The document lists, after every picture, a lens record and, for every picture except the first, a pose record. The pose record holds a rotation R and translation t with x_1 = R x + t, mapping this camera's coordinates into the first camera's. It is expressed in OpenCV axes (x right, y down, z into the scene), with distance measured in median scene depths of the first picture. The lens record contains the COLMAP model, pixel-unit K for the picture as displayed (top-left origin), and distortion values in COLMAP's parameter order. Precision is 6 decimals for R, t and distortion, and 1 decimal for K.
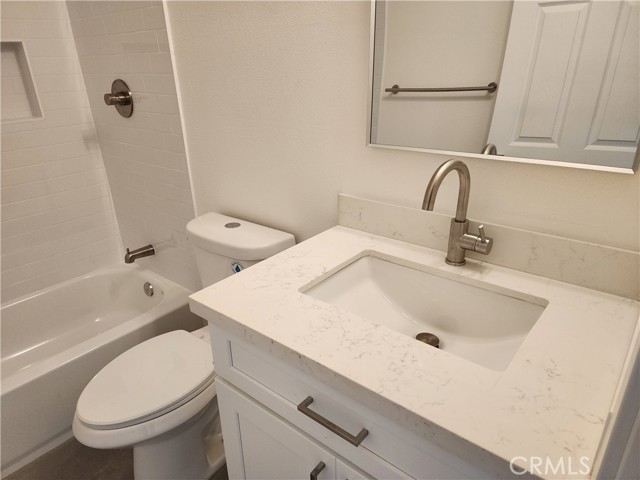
lens RADIAL K [[429.3, 0, 316.6], [0, 429.3, 244.2], [0, 0, 1]] dist [0.038884, -0.031610]
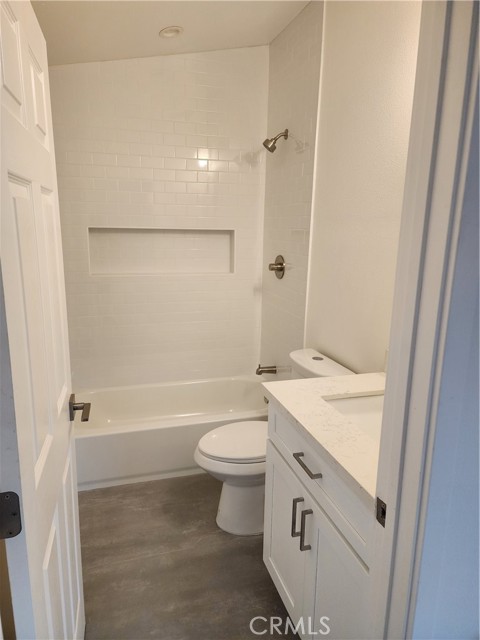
lens RADIAL K [[429.3, 0, 235.3], [0, 429.3, 289.1], [0, 0, 1]] dist [0.038884, -0.031610]
pose [[0.829418, 0.115549, -0.546547, 0.310038], [-0.248433, 0.952596, -0.175617, 0.051585], [0.500346, 0.281440, 0.818807, -0.355847]]
